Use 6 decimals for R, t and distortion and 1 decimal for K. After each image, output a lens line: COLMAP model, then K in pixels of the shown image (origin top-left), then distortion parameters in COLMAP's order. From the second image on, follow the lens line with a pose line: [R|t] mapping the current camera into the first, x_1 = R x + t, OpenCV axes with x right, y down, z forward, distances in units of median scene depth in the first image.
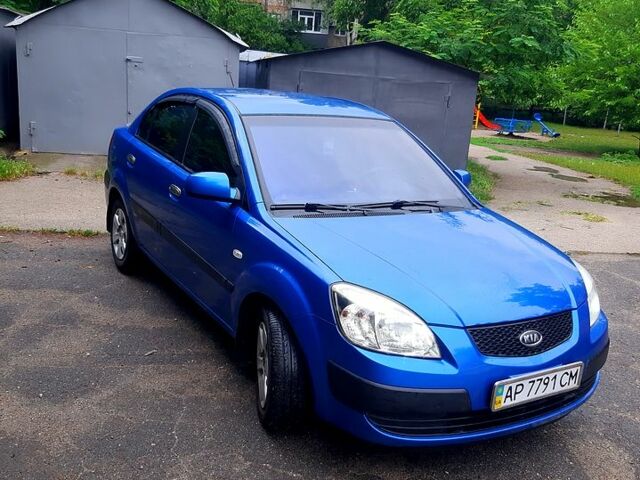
lens RADIAL K [[662.4, 0, 306.9], [0, 662.4, 239.5], [0, 0, 1]] dist [0.107610, -0.221378]
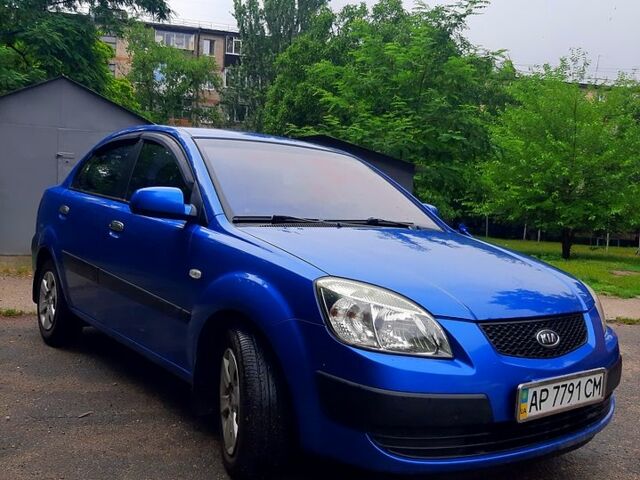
lens RADIAL K [[662.4, 0, 306.9], [0, 662.4, 239.5], [0, 0, 1]] dist [0.107610, -0.221378]
pose [[0.994272, -0.027547, 0.103265, -0.049597], [0.045882, 0.982663, -0.179633, 0.140854], [-0.096526, 0.183342, 0.978299, 0.144503]]
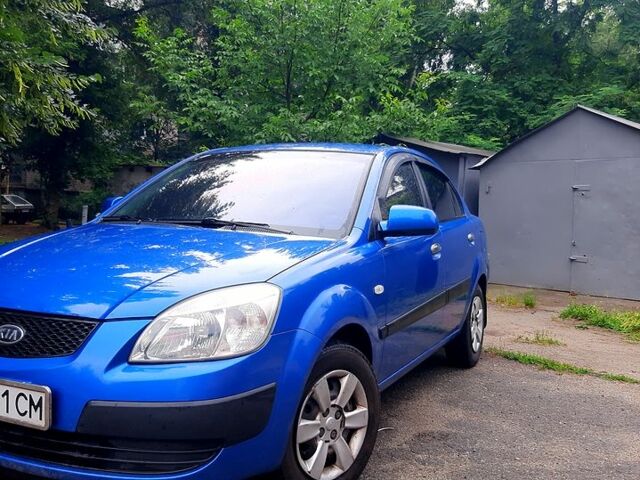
lens RADIAL K [[662.4, 0, 306.9], [0, 662.4, 239.5], [0, 0, 1]] dist [0.107610, -0.221378]
pose [[0.573452, -0.021507, -0.818957, 0.984487], [-0.196070, 0.967000, -0.162687, 0.088507], [0.795430, 0.253866, 0.550311, 0.717036]]
